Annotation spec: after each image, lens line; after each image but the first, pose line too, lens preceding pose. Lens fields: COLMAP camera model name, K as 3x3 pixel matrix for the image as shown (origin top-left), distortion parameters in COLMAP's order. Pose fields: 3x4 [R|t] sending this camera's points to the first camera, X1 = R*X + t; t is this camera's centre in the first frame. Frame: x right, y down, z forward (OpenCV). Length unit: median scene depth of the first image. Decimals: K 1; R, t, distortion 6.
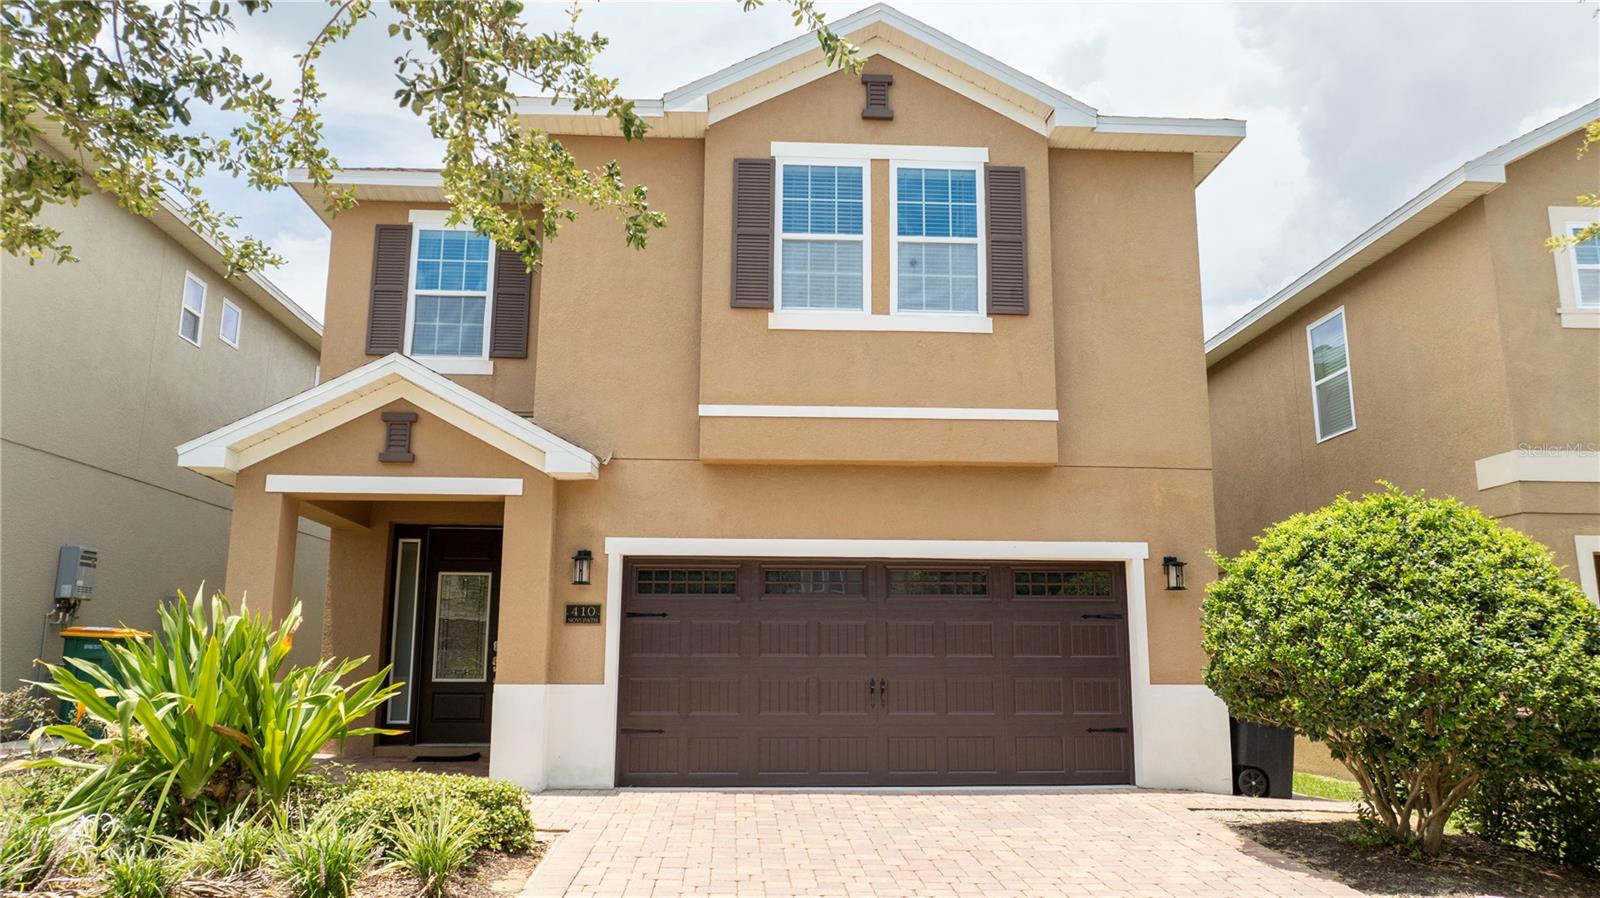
lens RADIAL K [[1121.2, 0, 800.4], [0, 1121.2, 449.9], [0, 0, 1]] dist [0.000762, 0.002034]
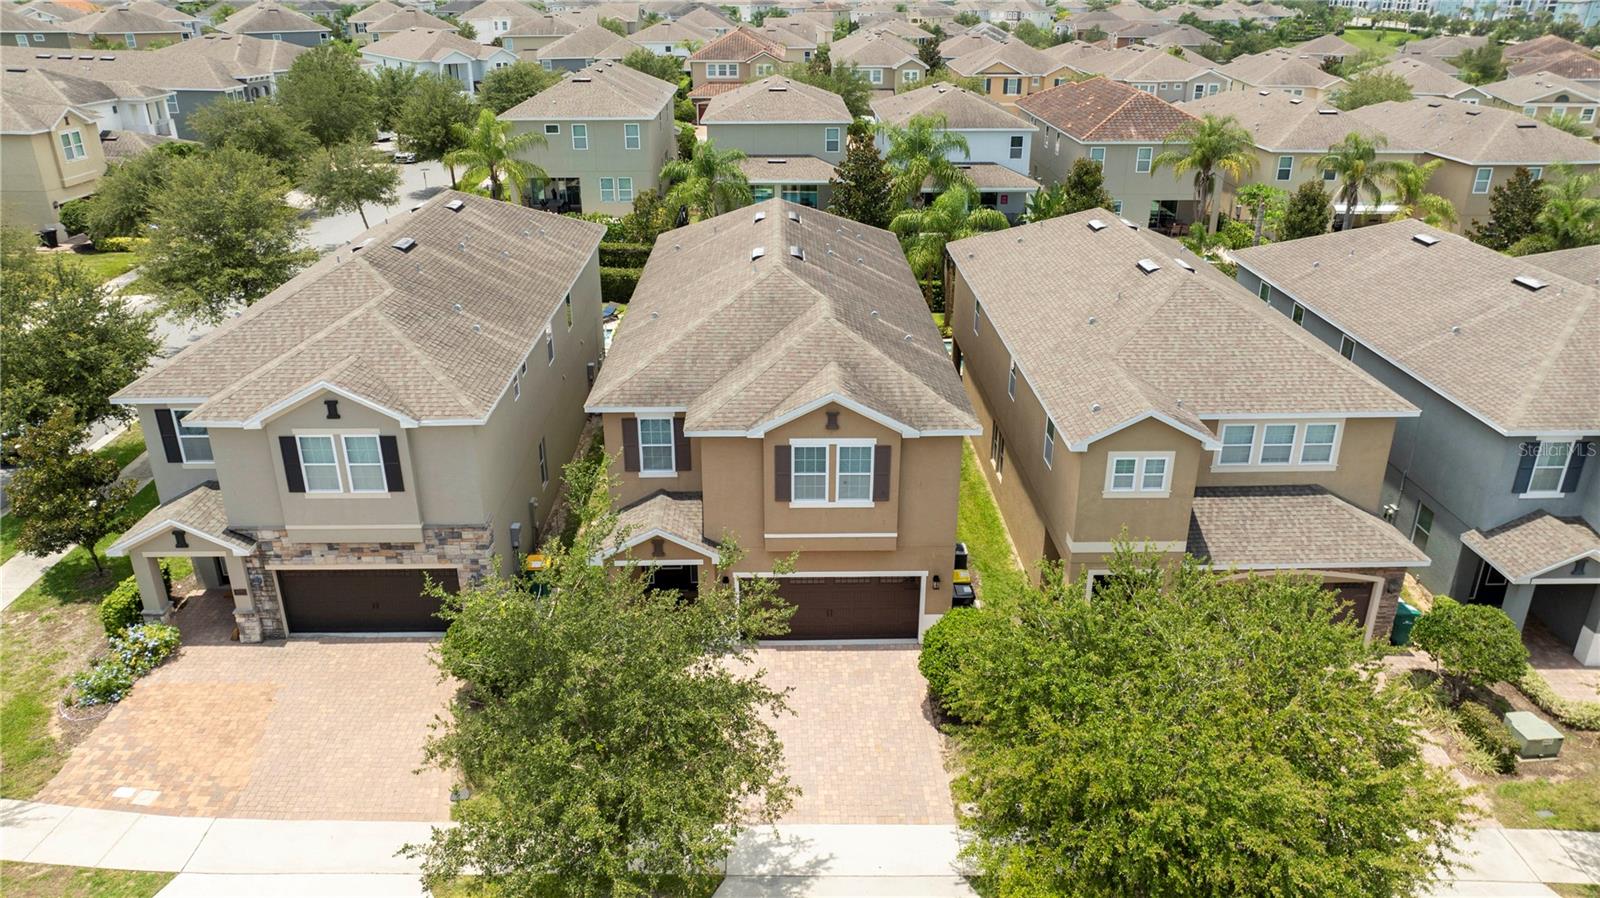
lens RADIAL K [[1121.2, 0, 797.9], [0, 1121.2, 450.6], [0, 0, 1]] dist [0.000762, 0.002034]
pose [[0.998965, 0.012001, -0.043869, 0.104892], [0.014682, 0.827822, 0.560799, -1.684348], [0.043046, -0.560862, 0.826789, -1.104372]]
